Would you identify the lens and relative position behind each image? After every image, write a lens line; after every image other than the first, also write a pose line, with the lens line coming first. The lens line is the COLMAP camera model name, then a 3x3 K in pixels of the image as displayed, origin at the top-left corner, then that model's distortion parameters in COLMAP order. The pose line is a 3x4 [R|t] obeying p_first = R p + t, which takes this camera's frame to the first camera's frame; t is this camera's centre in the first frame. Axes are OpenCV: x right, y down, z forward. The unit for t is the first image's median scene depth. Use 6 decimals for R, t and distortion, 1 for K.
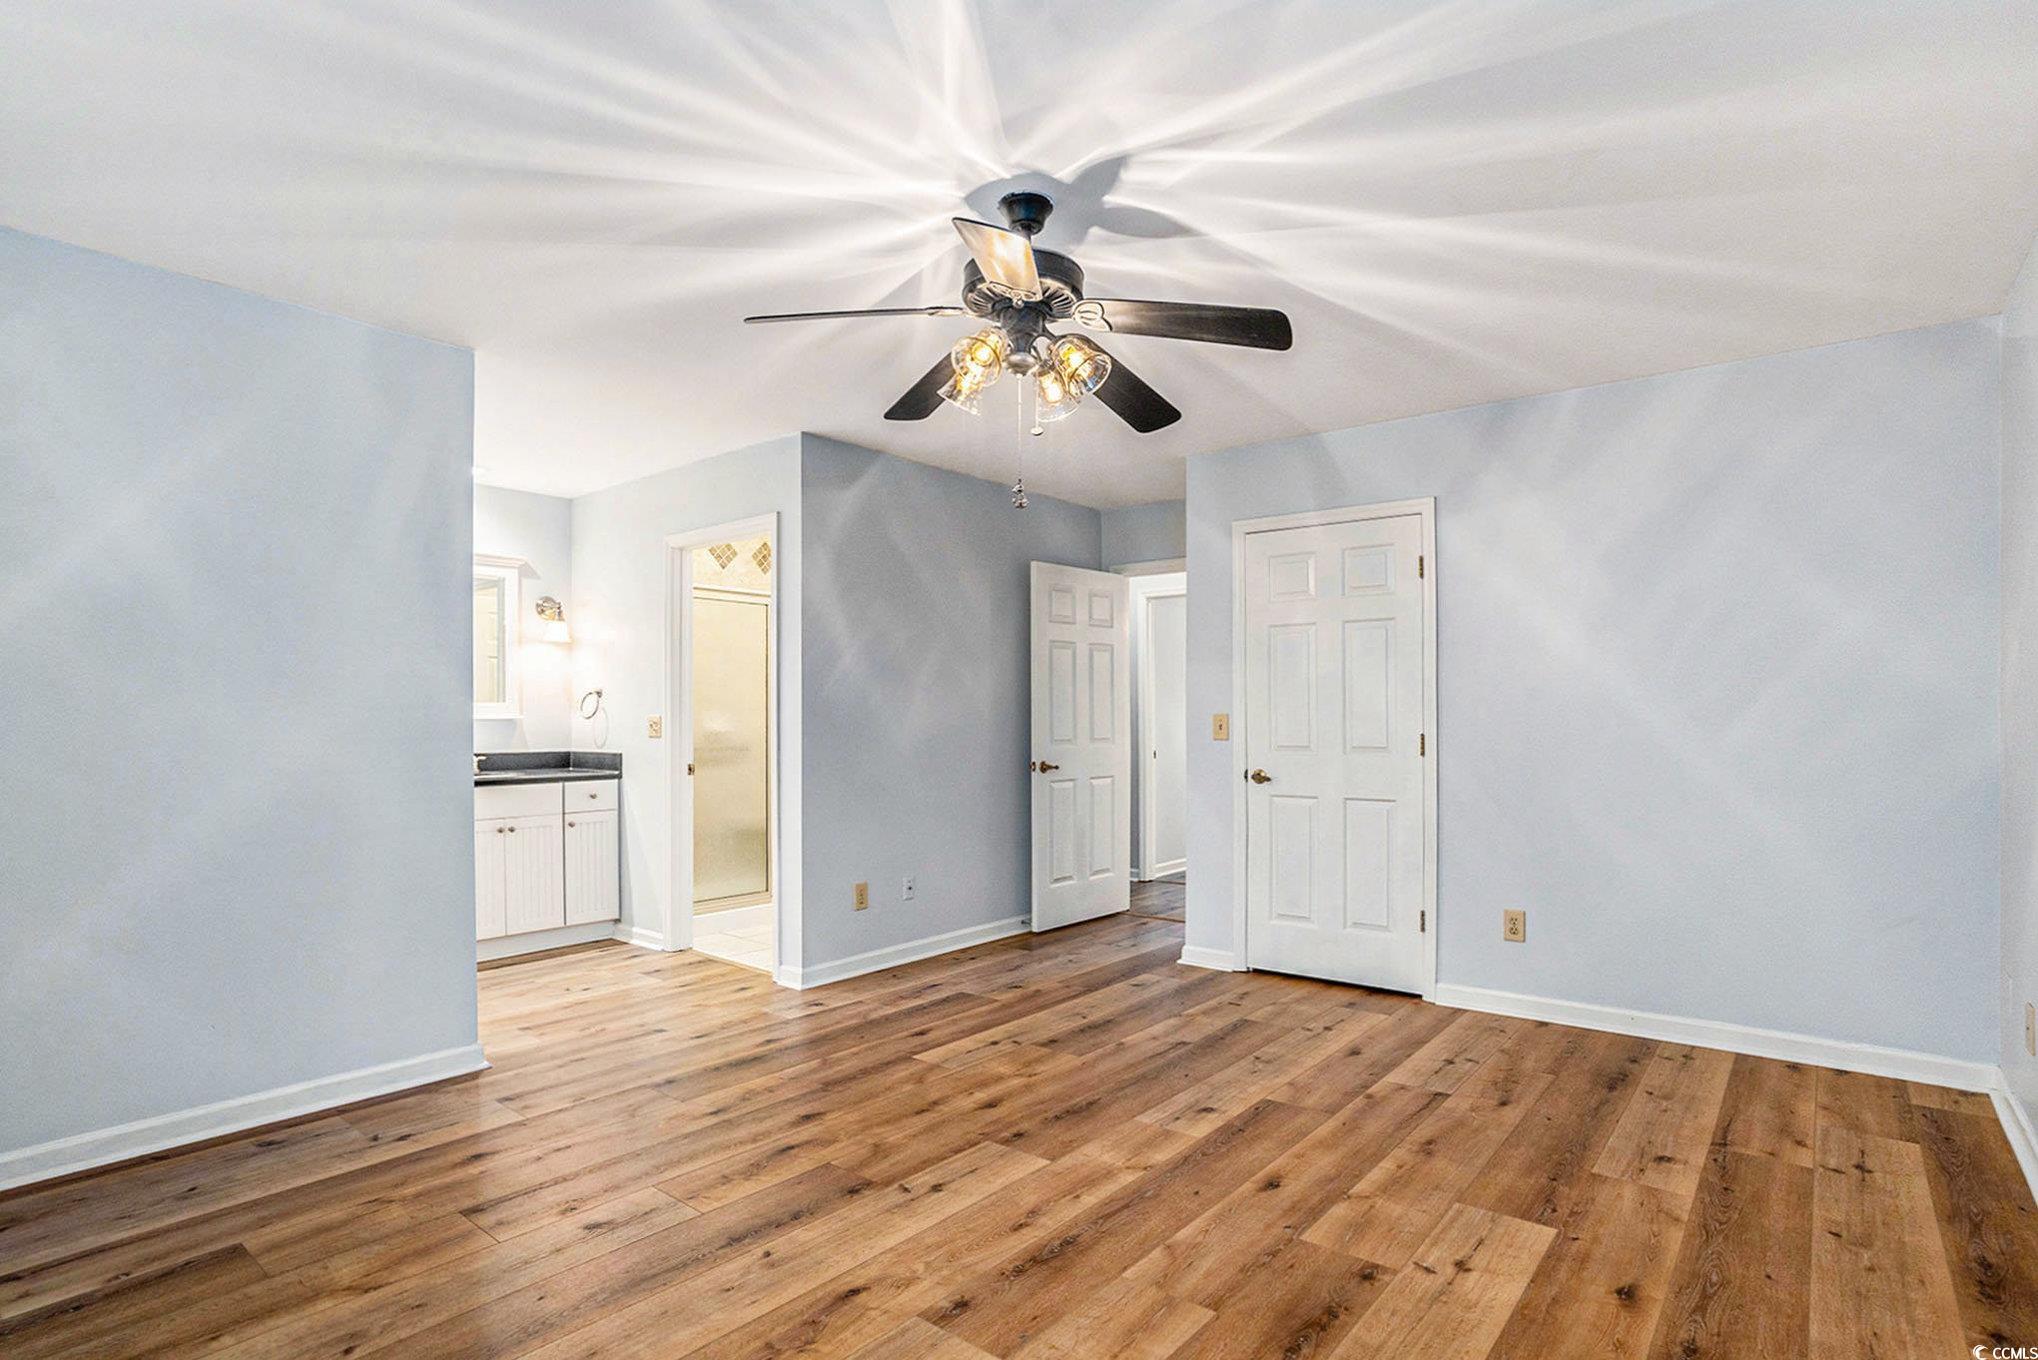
lens RADIAL K [[1021.2, 0, 1011.7], [0, 1021.2, 723.3], [0, 0, 1]] dist [-0.015157, 0.001046]
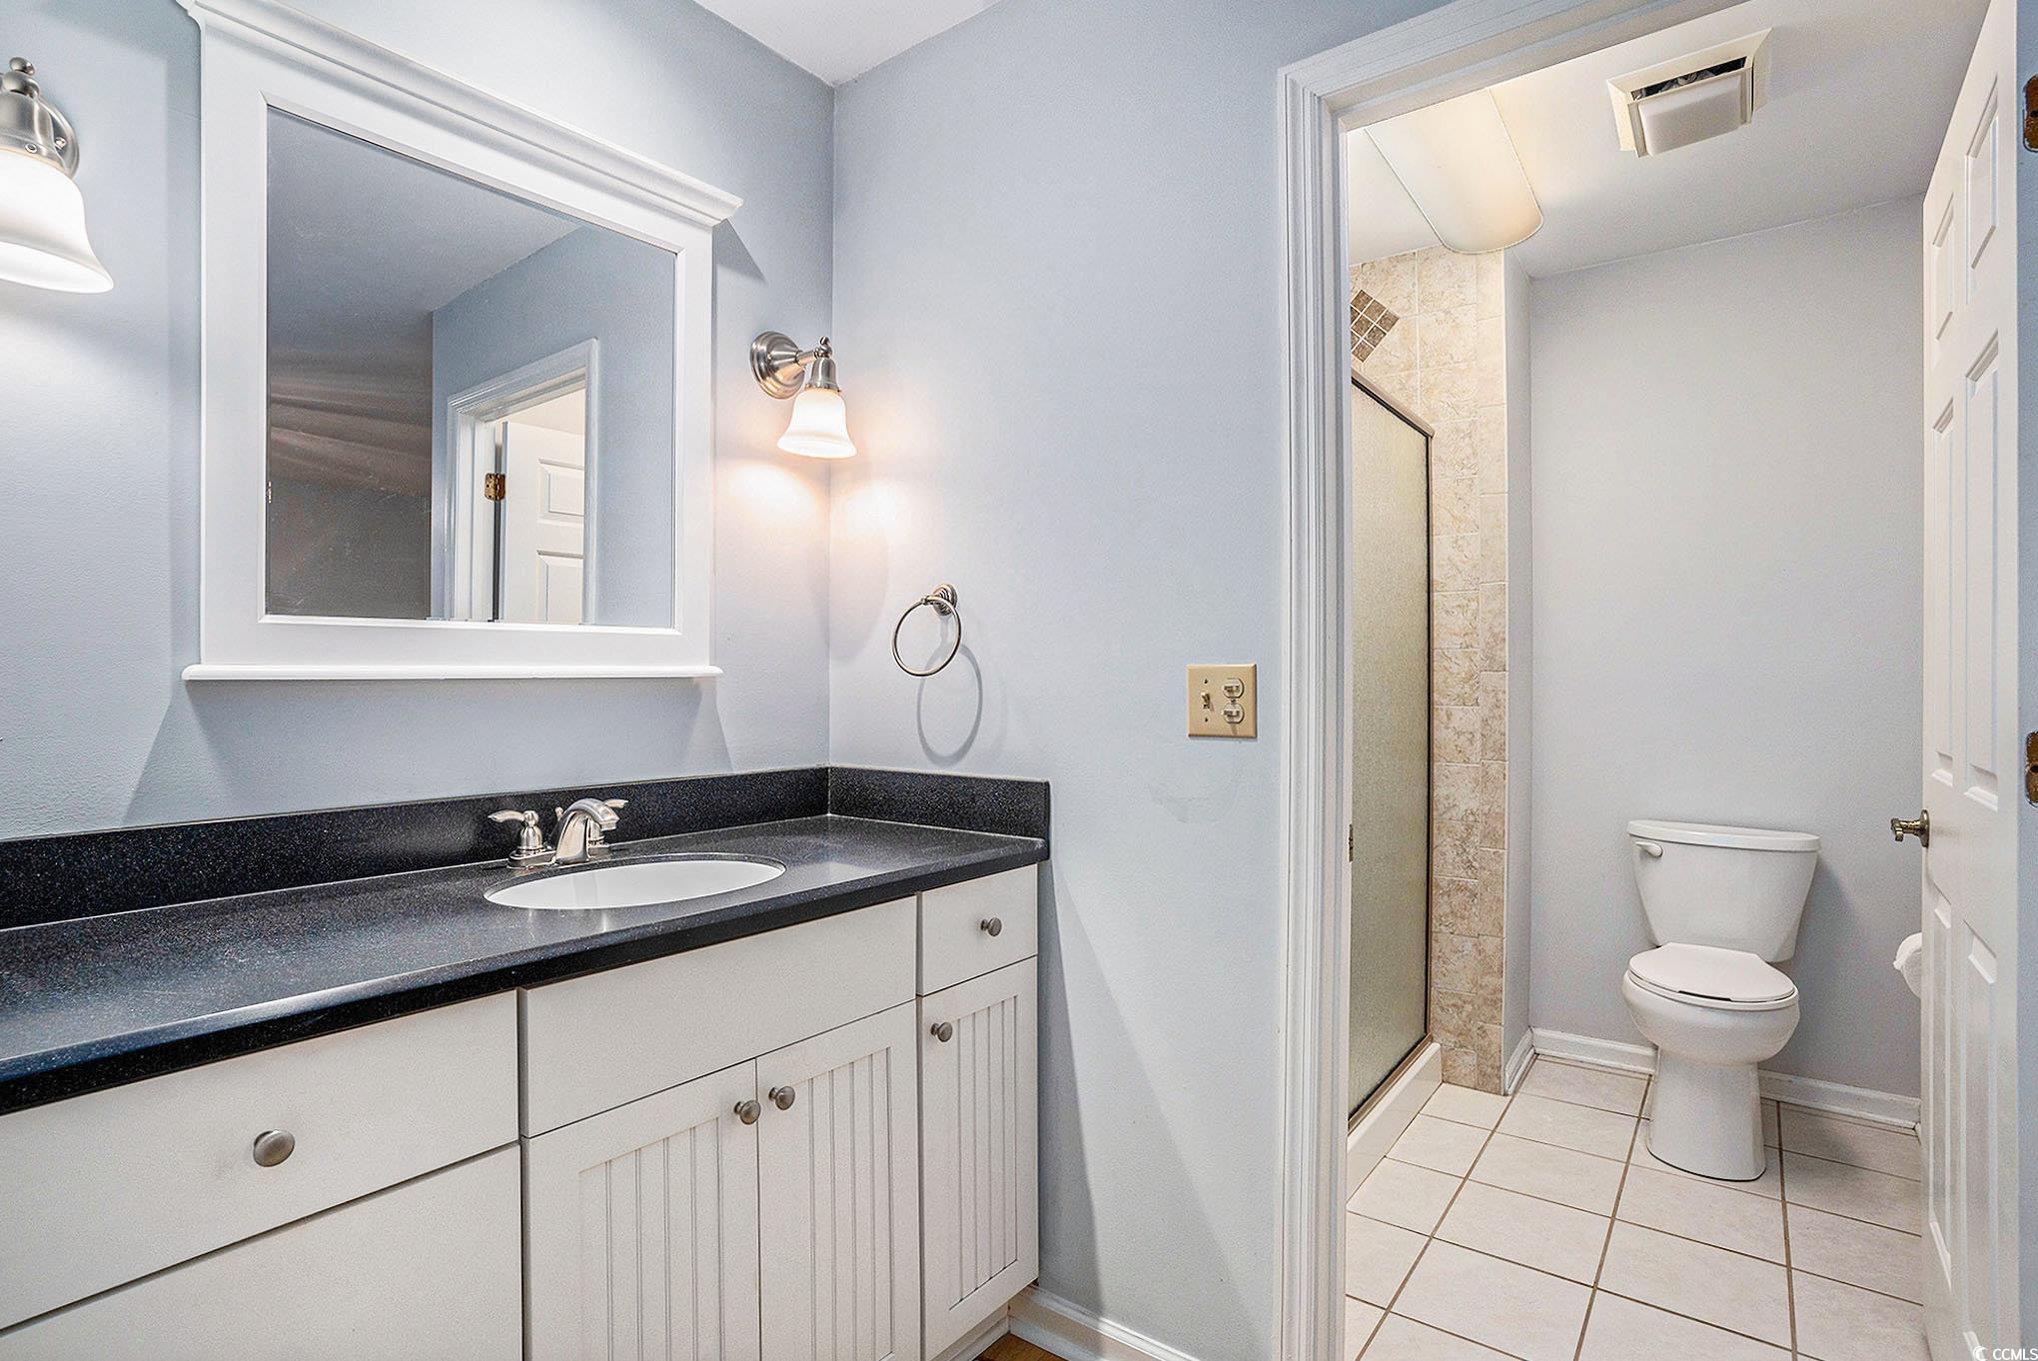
lens RADIAL K [[971.2, 0, 1029.3], [0, 971.2, 690.0], [0, 0, 1]] dist [-0.048820, 0.000363]
pose [[0.998033, -0.000866, 0.062686, -0.569786], [0.000813, 0.999999, 0.000867, -0.000535], [-0.062687, -0.000814, 0.998033, 0.964398]]
